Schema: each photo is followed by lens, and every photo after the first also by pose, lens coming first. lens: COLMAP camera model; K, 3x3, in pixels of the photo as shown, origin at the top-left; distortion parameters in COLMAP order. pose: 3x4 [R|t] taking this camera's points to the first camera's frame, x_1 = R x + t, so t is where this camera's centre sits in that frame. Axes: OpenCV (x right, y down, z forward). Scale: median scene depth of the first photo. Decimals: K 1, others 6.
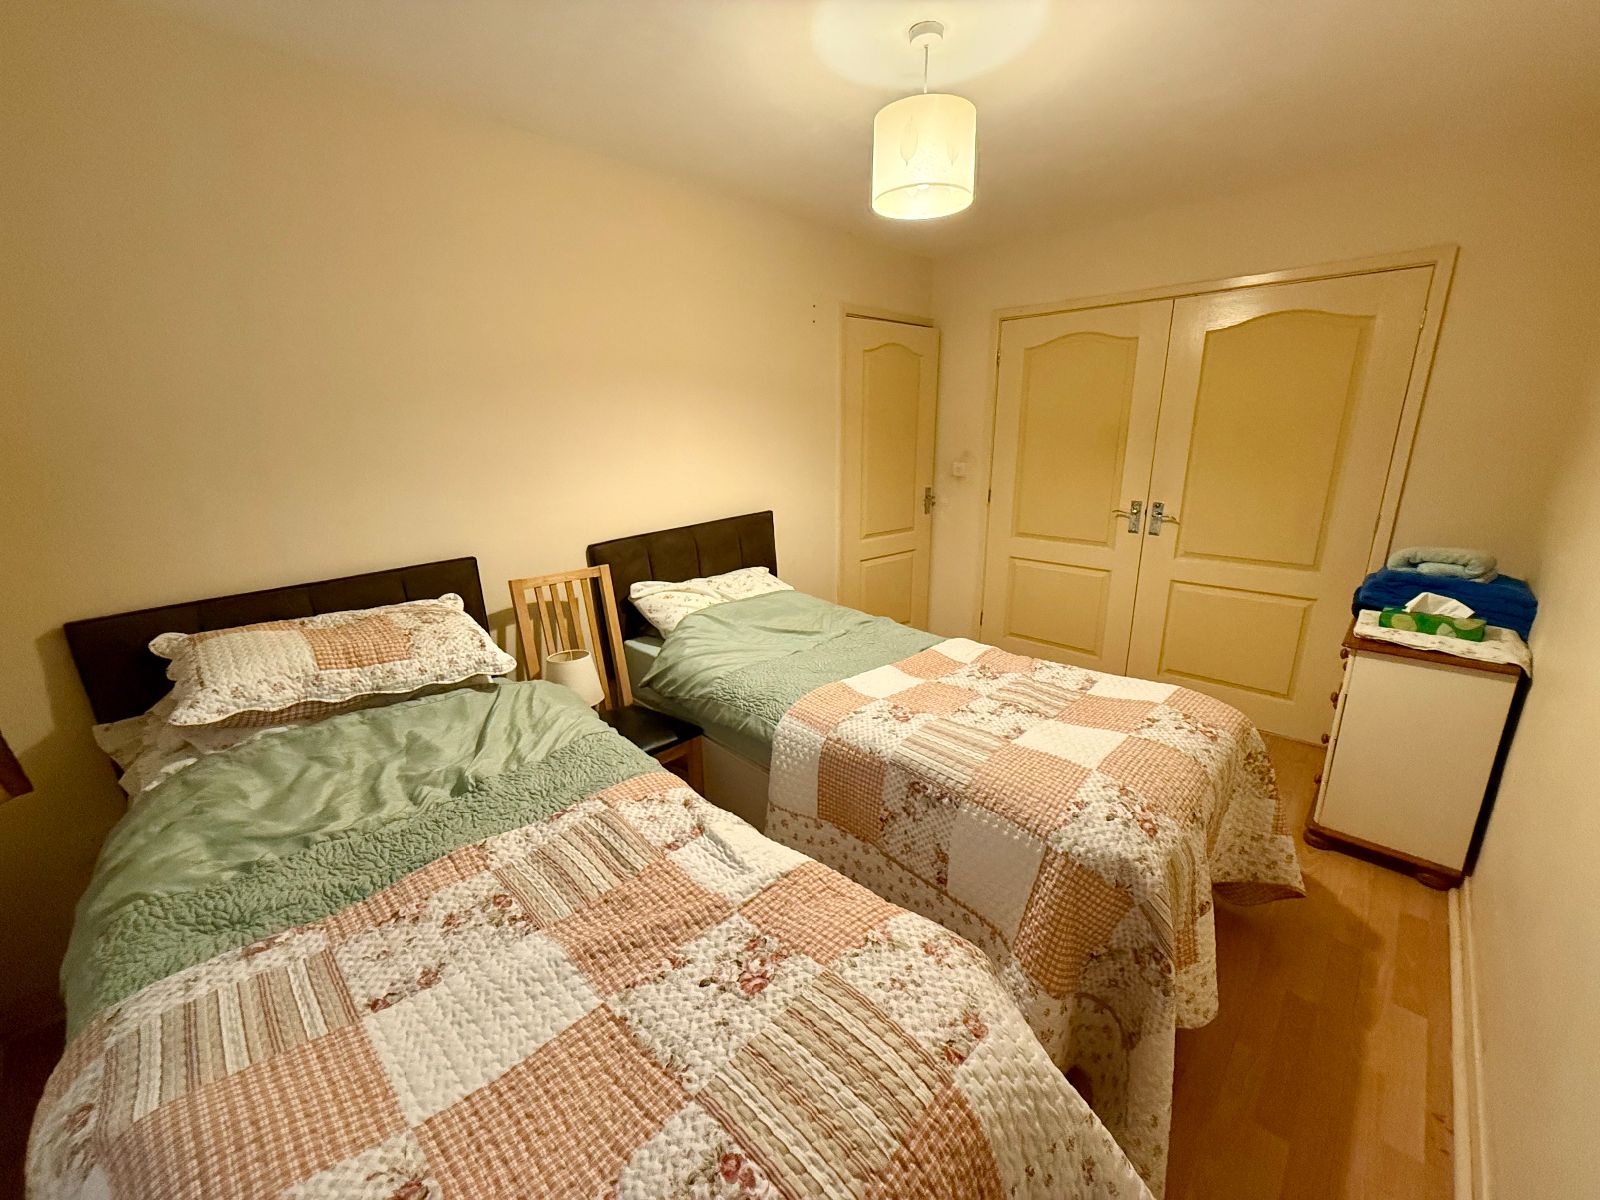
lens RADIAL K [[636.9, 0, 797.2], [0, 636.9, 603.7], [0, 0, 1]] dist [0.004598, 0.000139]
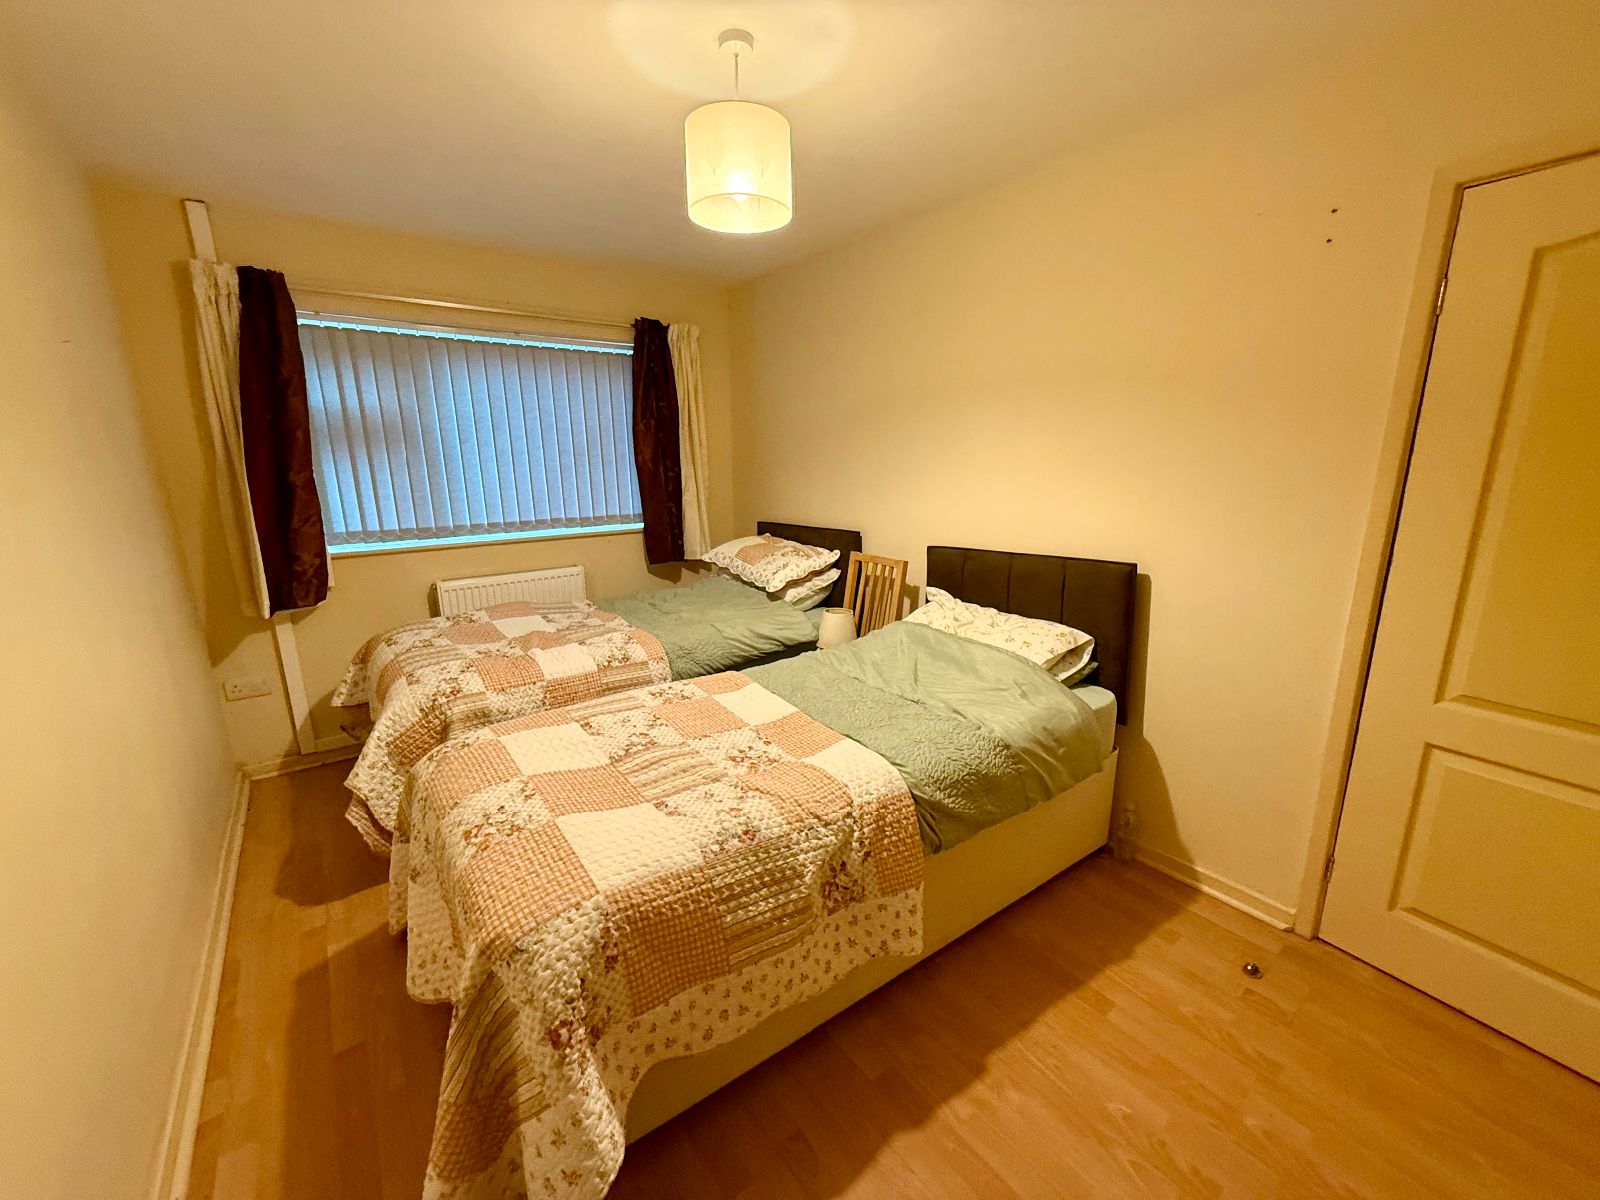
lens RADIAL K [[636.9, 0, 797.2], [0, 636.9, 597.0], [0, 0, 1]] dist [0.004598, 0.000139]
pose [[-0.163951, 0.221895, -0.961188, 1.011205], [-0.254257, 0.931947, 0.258513, -0.291861], [0.953139, 0.286772, -0.096375, 1.104285]]
